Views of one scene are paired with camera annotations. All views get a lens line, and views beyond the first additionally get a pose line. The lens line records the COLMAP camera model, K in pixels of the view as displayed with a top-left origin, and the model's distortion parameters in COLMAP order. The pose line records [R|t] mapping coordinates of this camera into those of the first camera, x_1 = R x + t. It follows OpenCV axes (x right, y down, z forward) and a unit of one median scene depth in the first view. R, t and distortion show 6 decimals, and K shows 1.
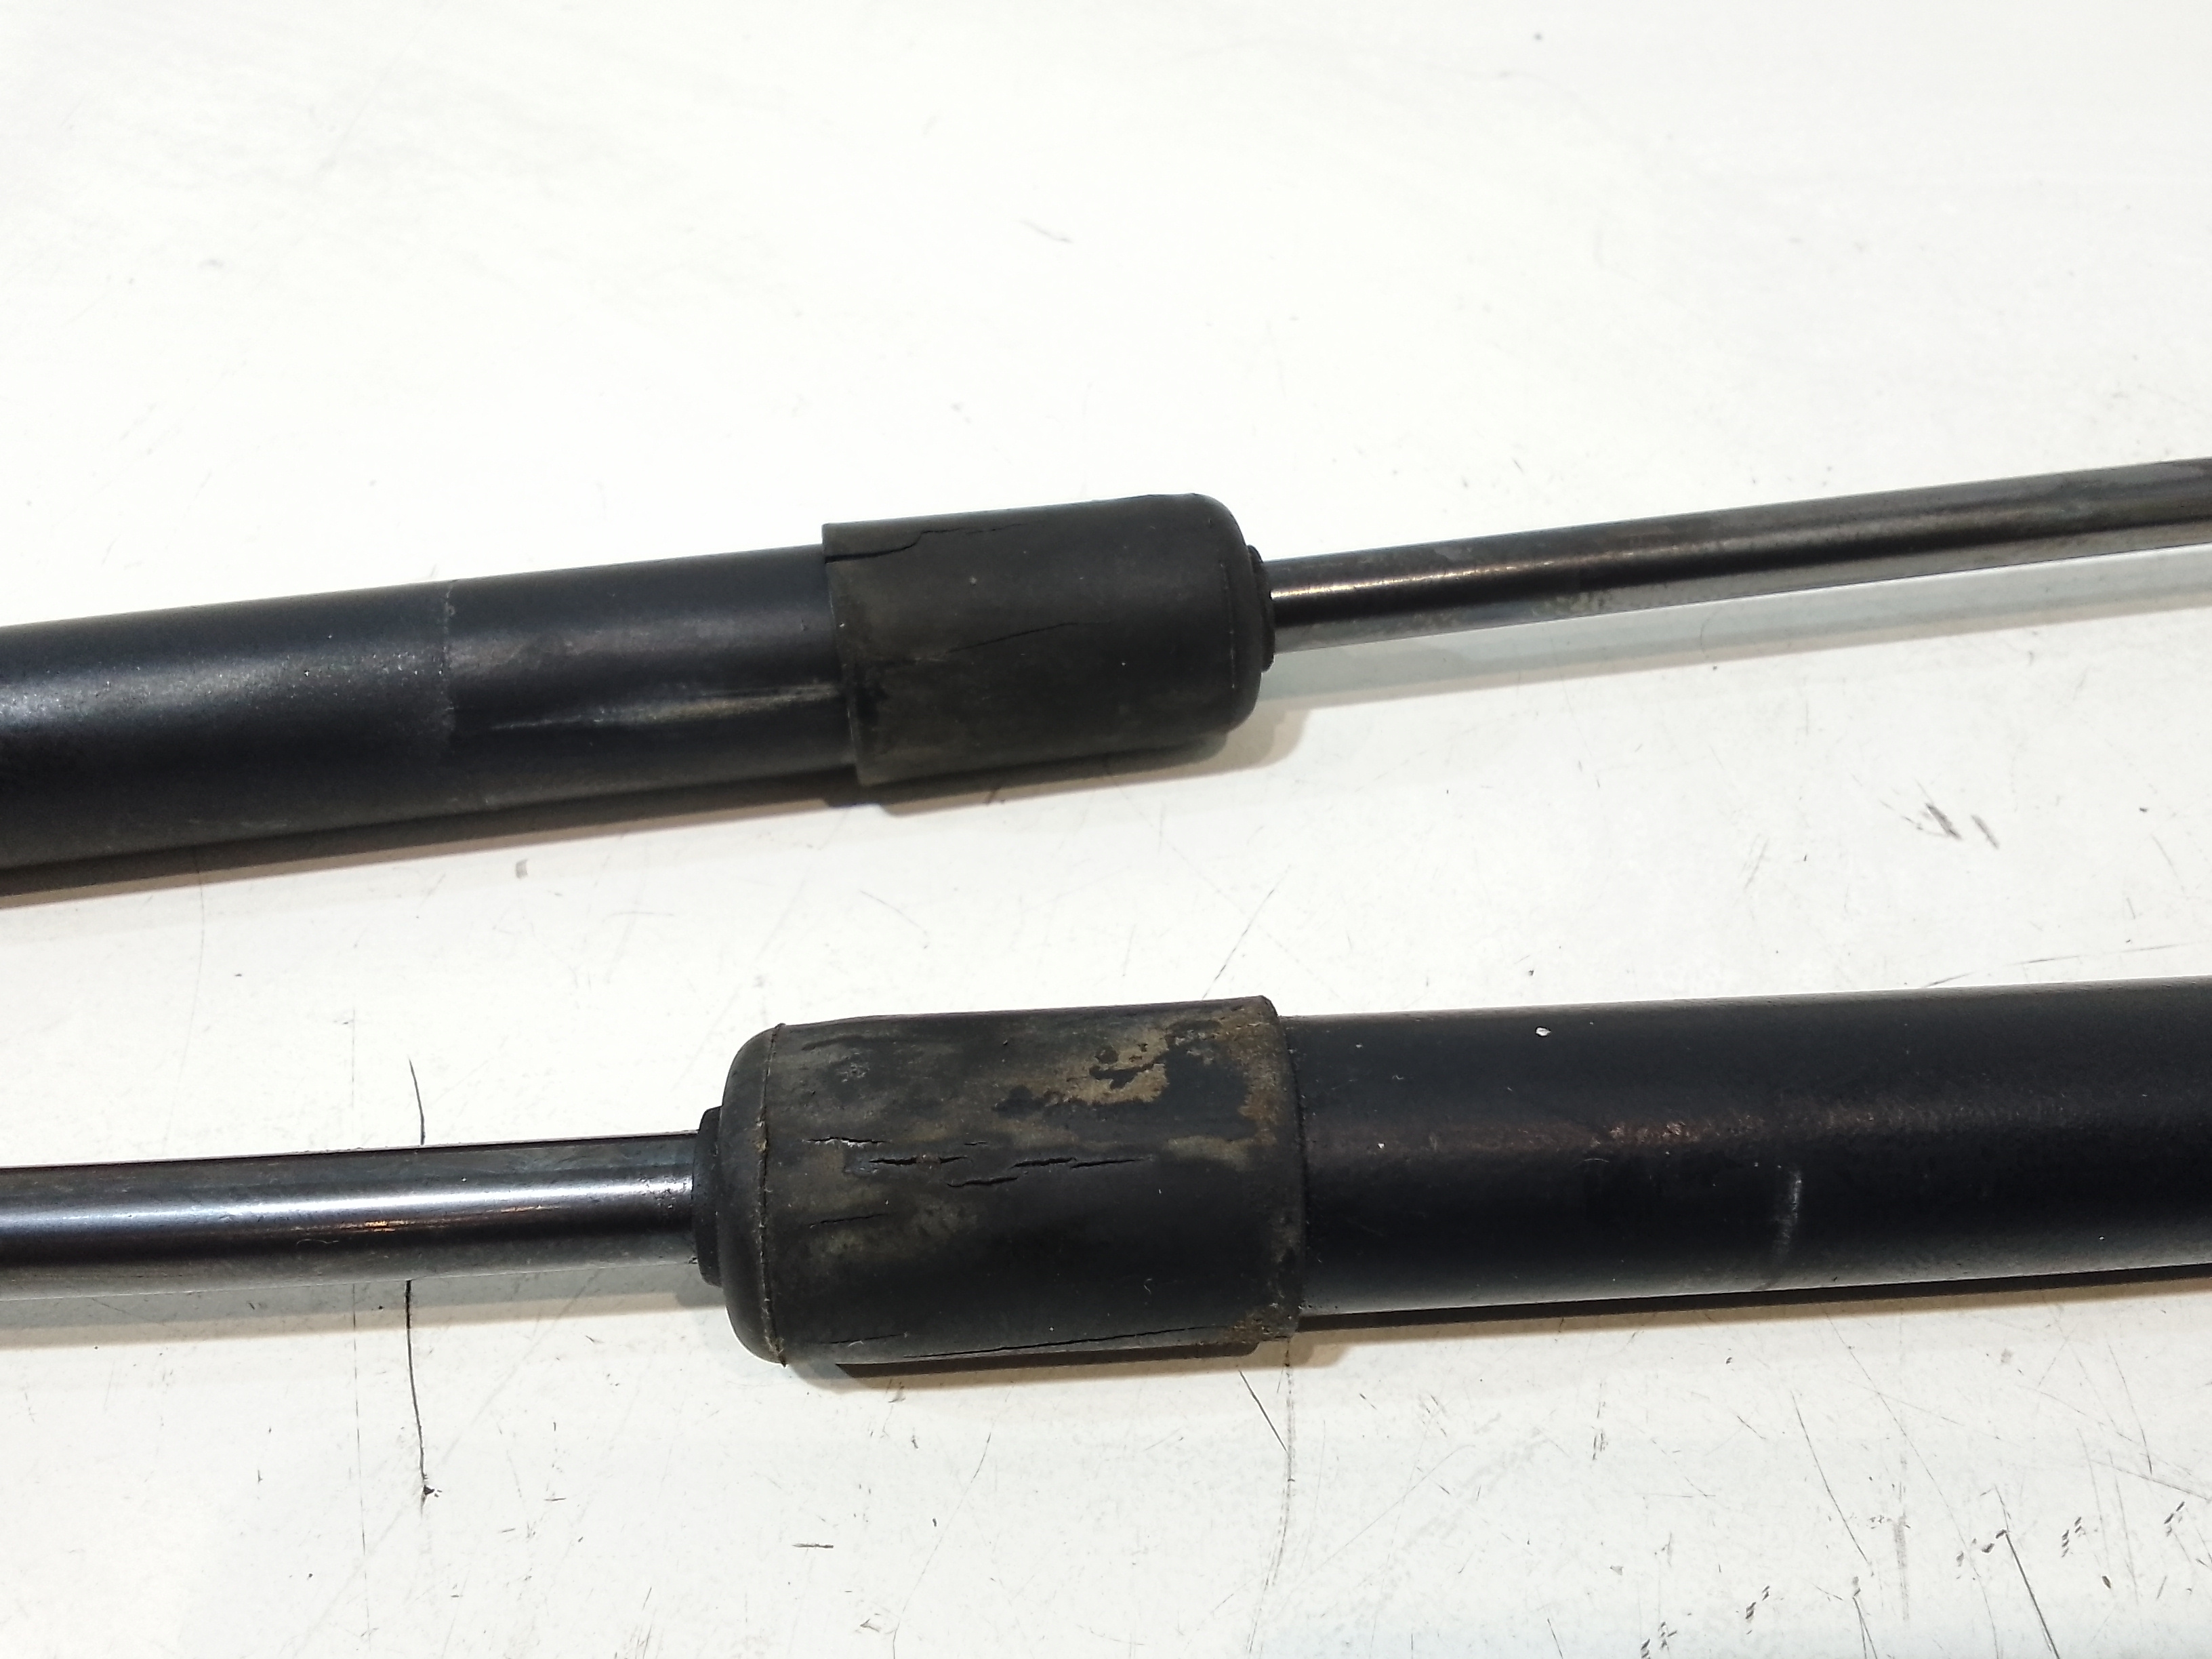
lens RADIAL K [[1630.9, 0, 1099.9], [0, 1630.9, 820.6], [0, 0, 1]] dist [0.047347, -0.074002]
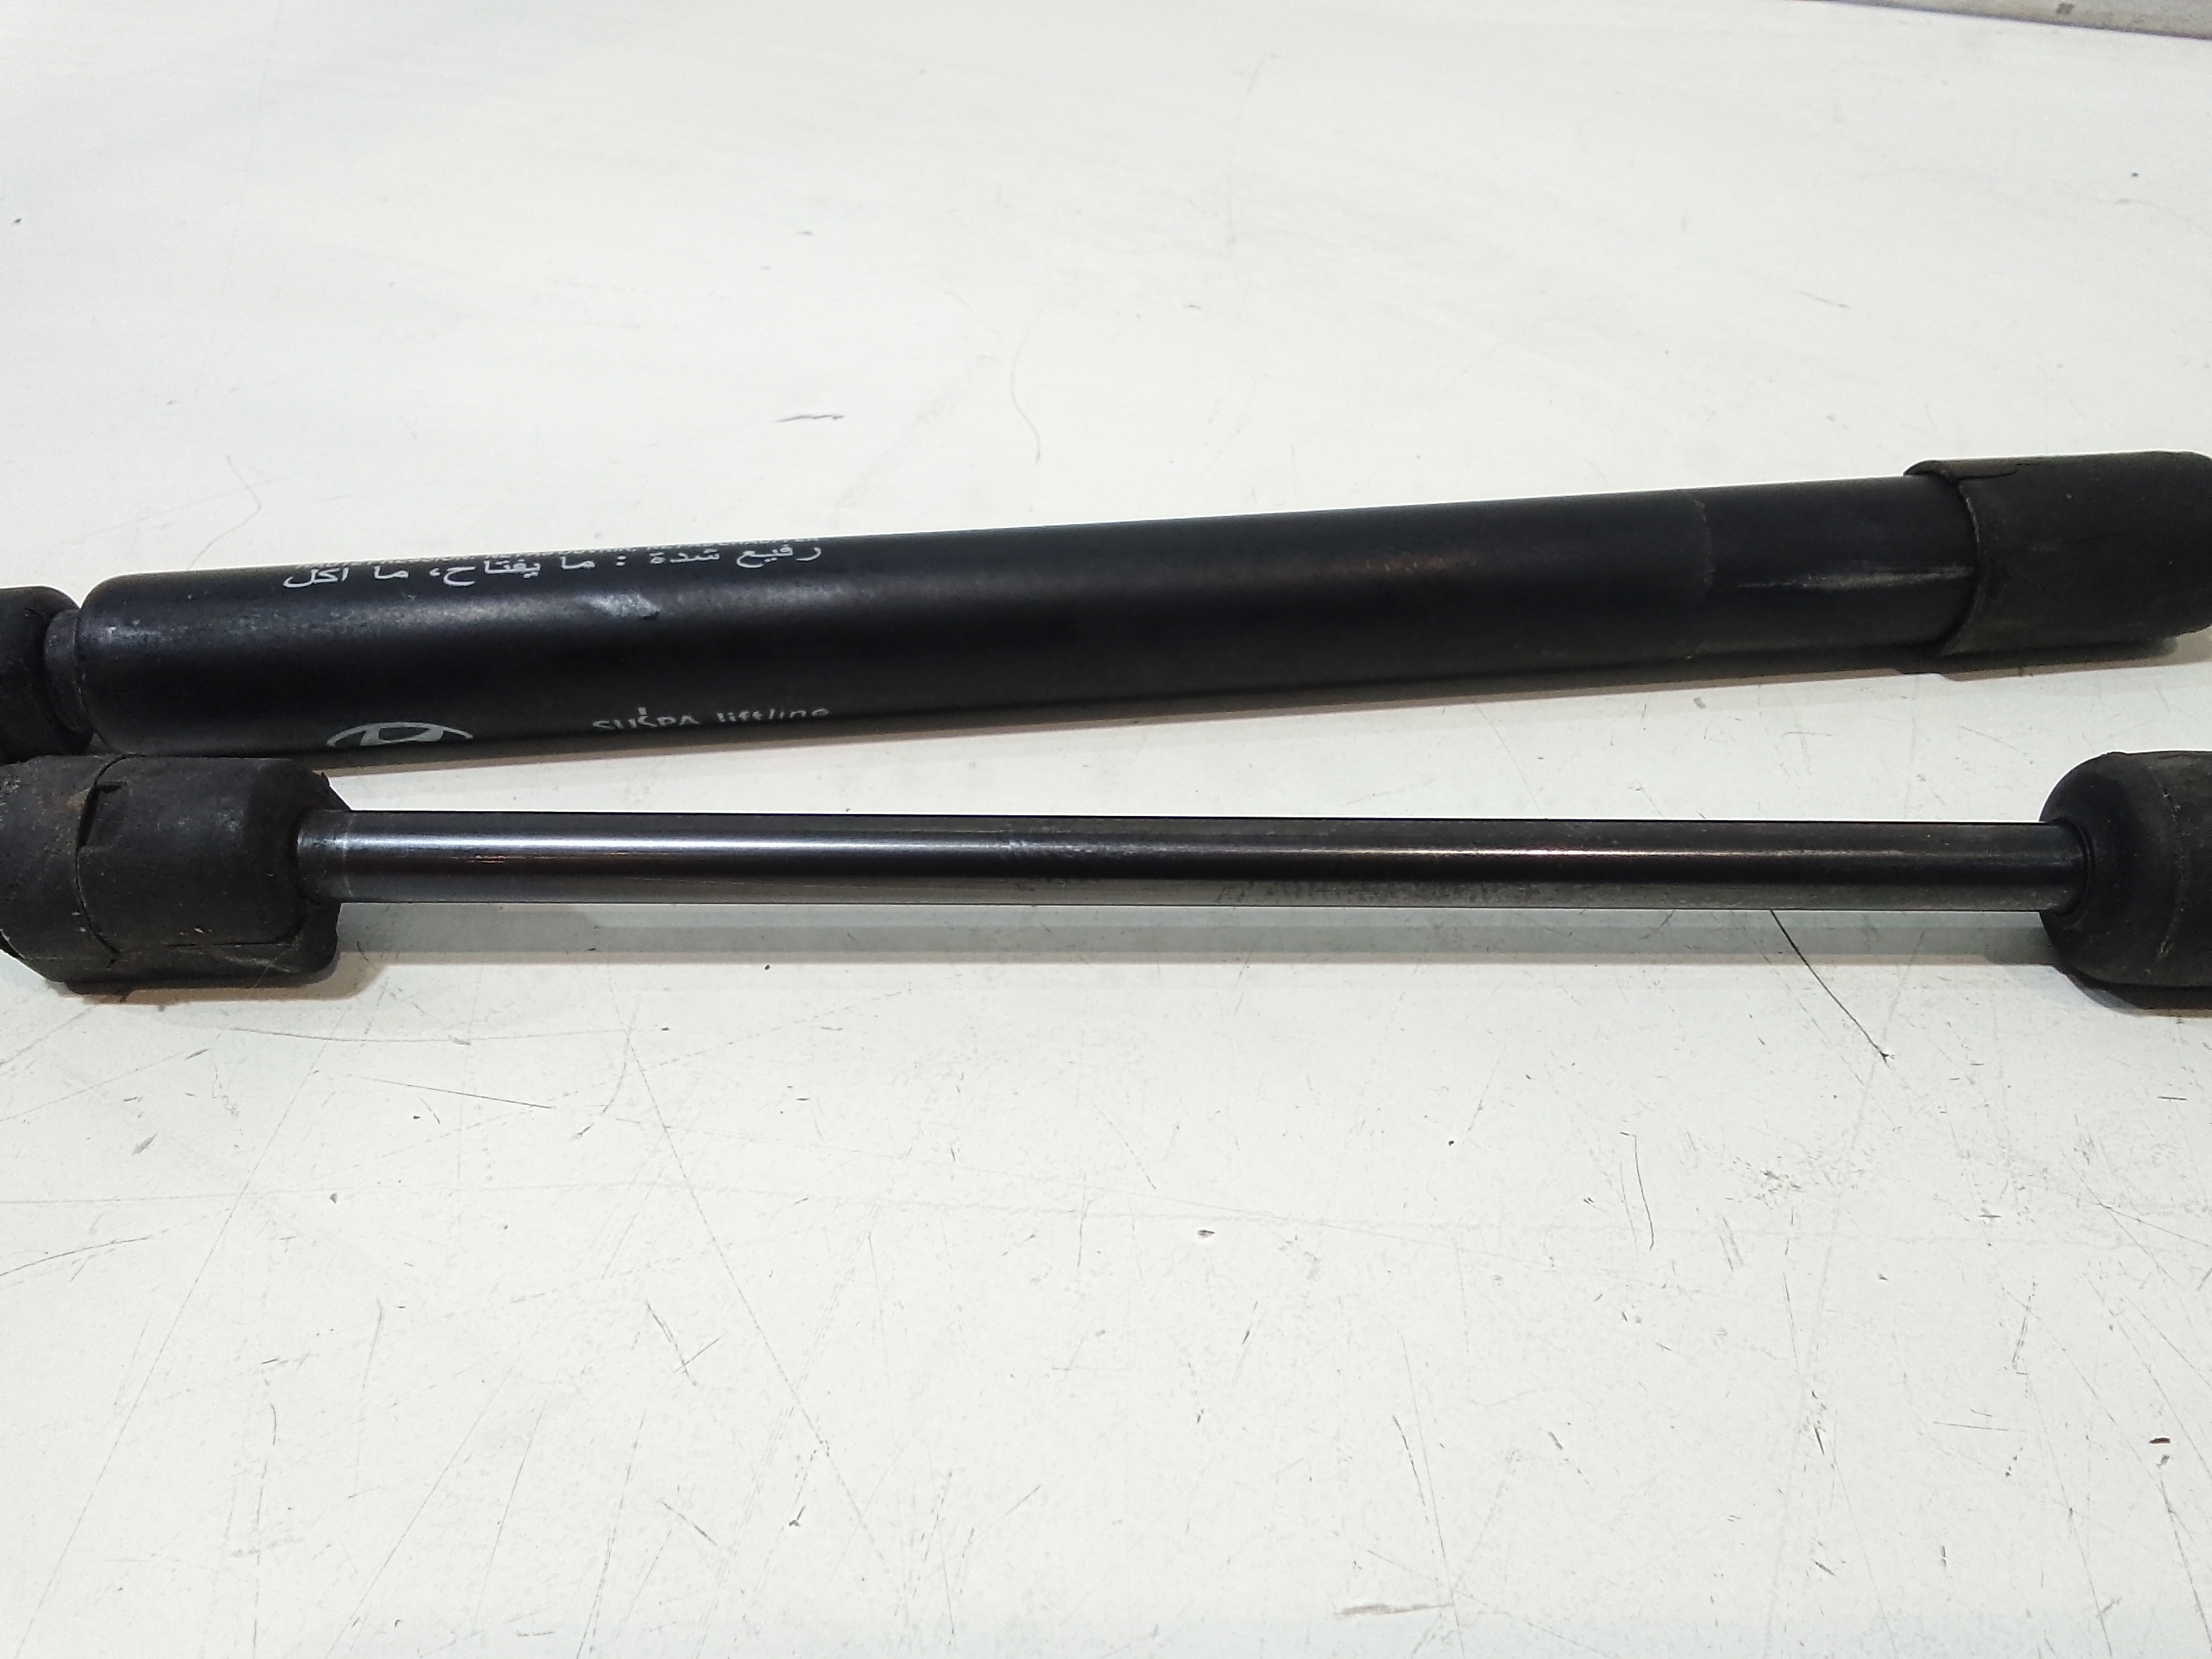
lens RADIAL K [[1630.9, 0, 1103.7], [0, 1630.9, 829.8], [0, 0, 1]] dist [0.047347, -0.074002]
pose [[0.998447, 0.039422, -0.039370, -0.752512], [-0.042892, 0.994873, -0.091587, 0.267642], [0.035557, 0.093133, 0.995019, -0.345760]]
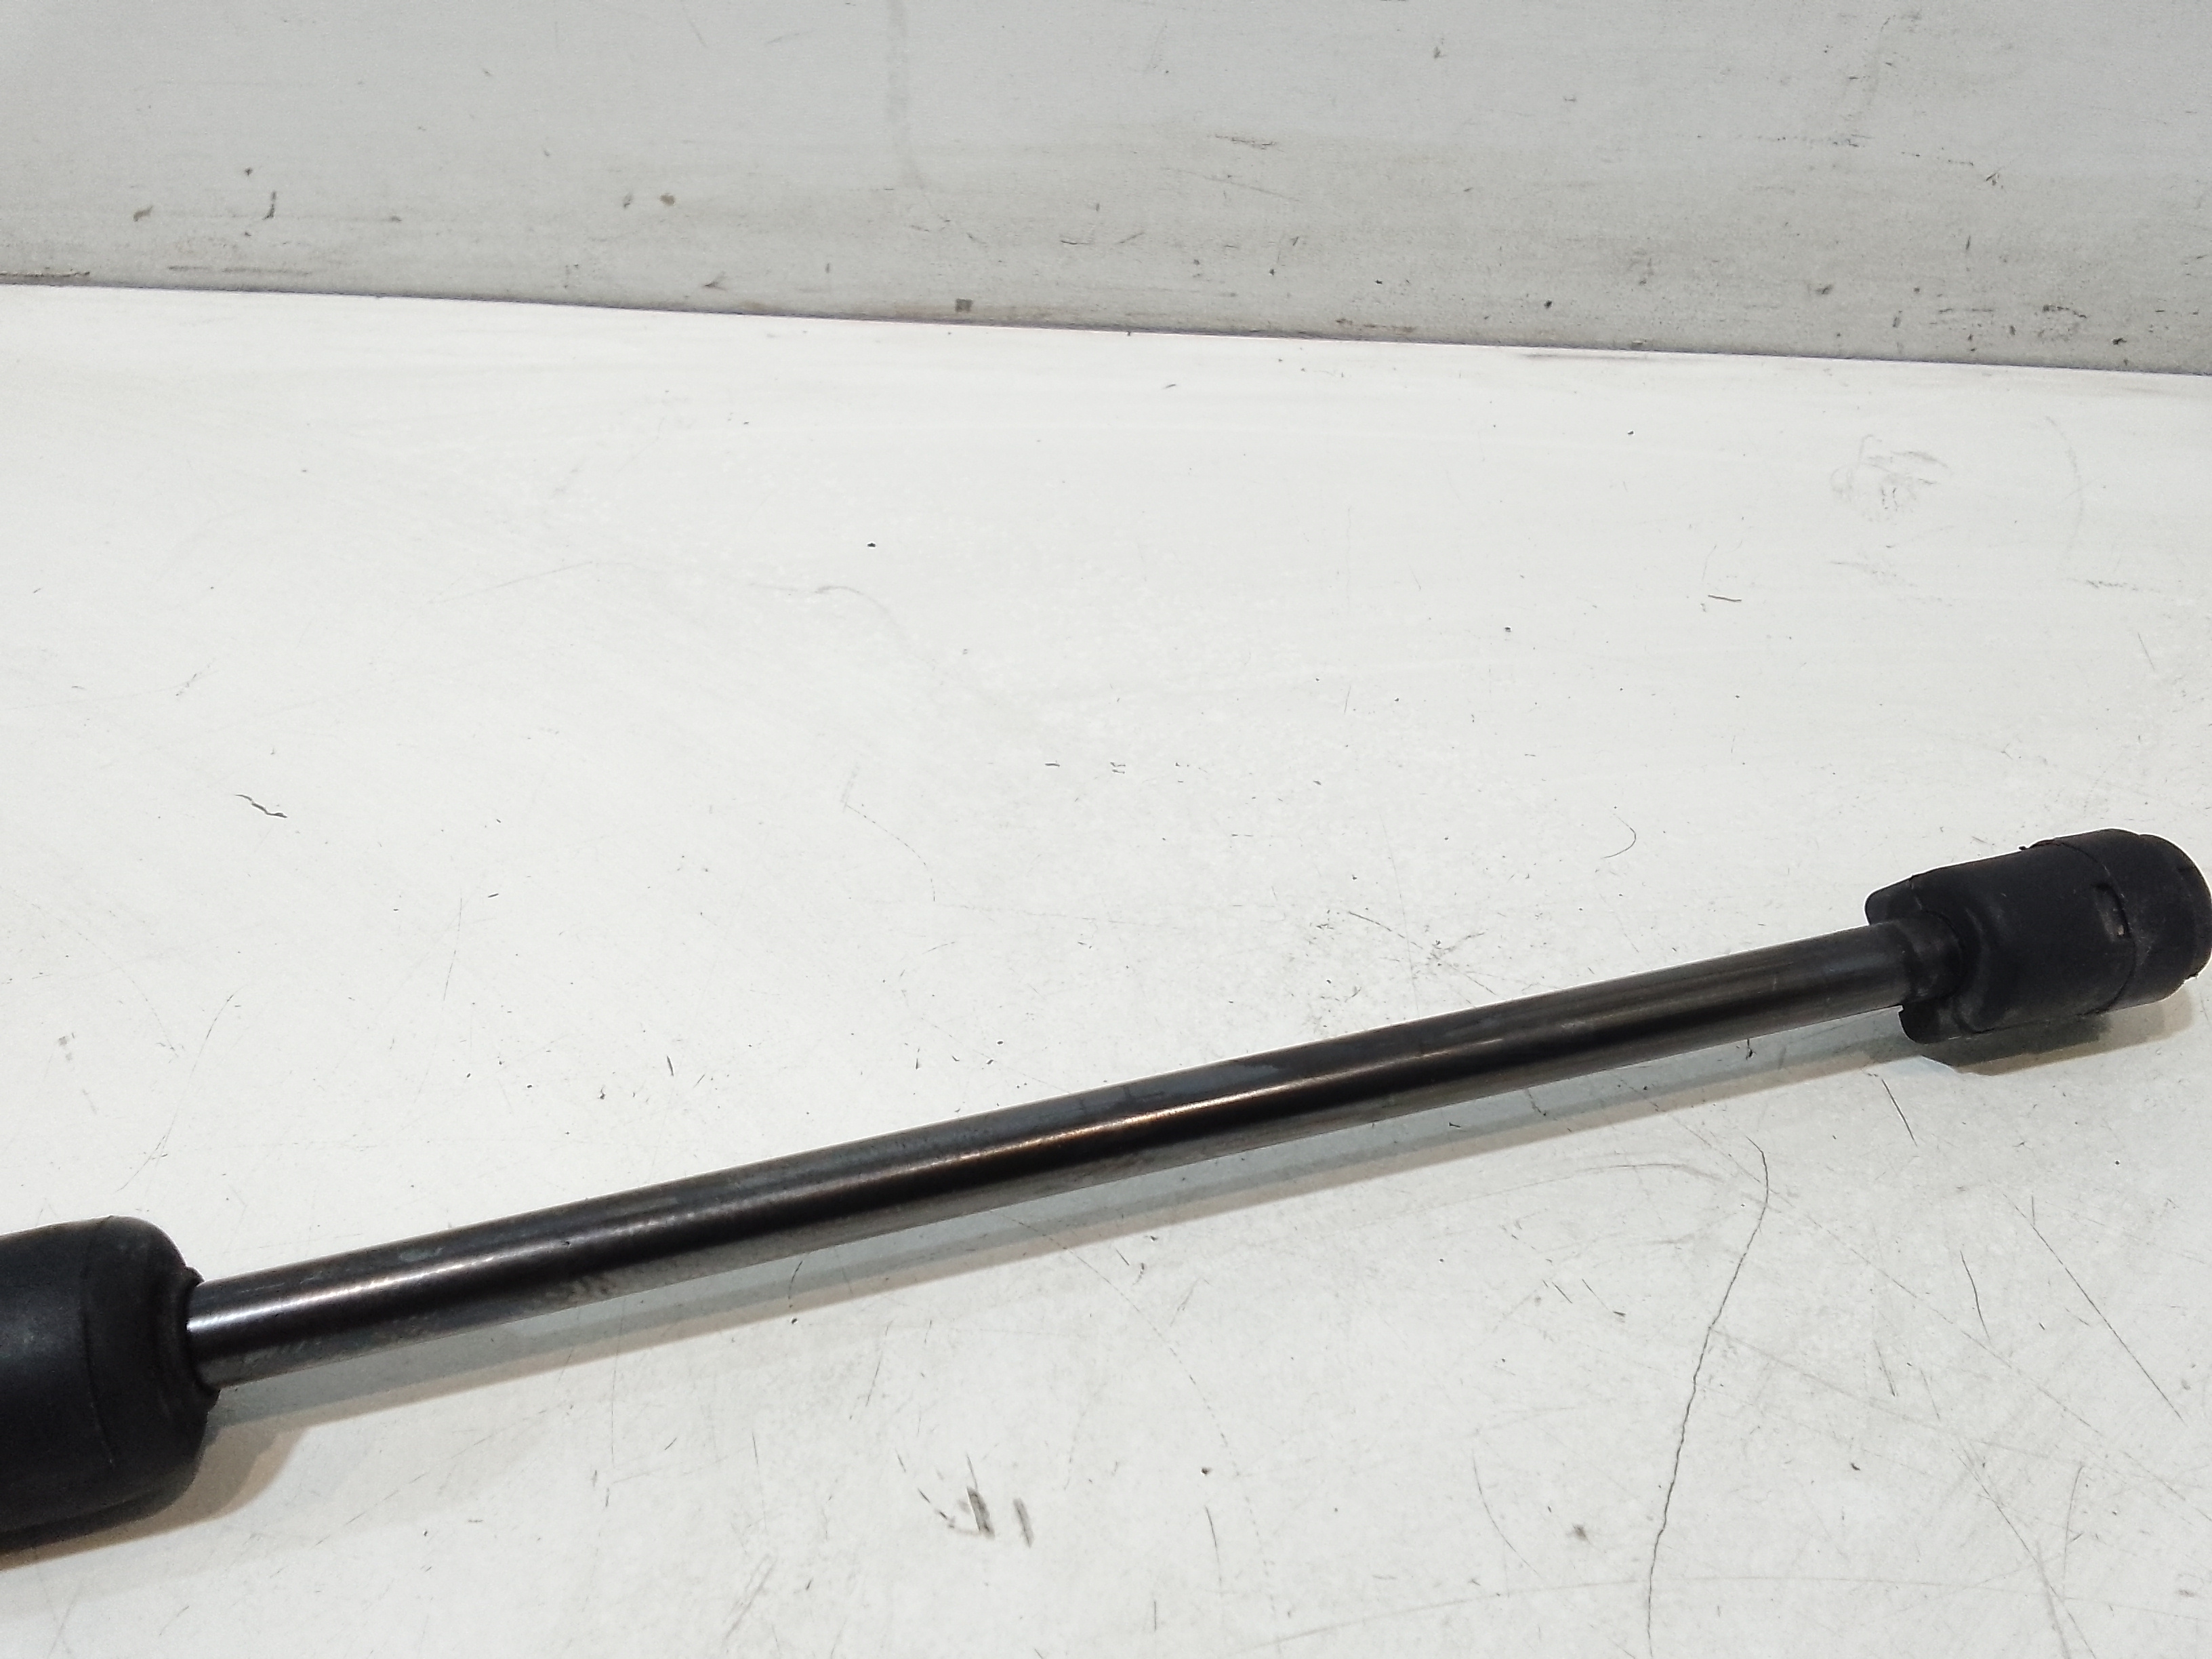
lens RADIAL K [[1630.9, 0, 1105.7], [0, 1630.9, 841.4], [0, 0, 1]] dist [0.047347, -0.074002]
pose [[0.992484, -0.068649, 0.101308, 0.516157], [0.084749, 0.982761, -0.164313, -0.207757], [-0.088281, 0.171663, 0.981192, 0.048169]]
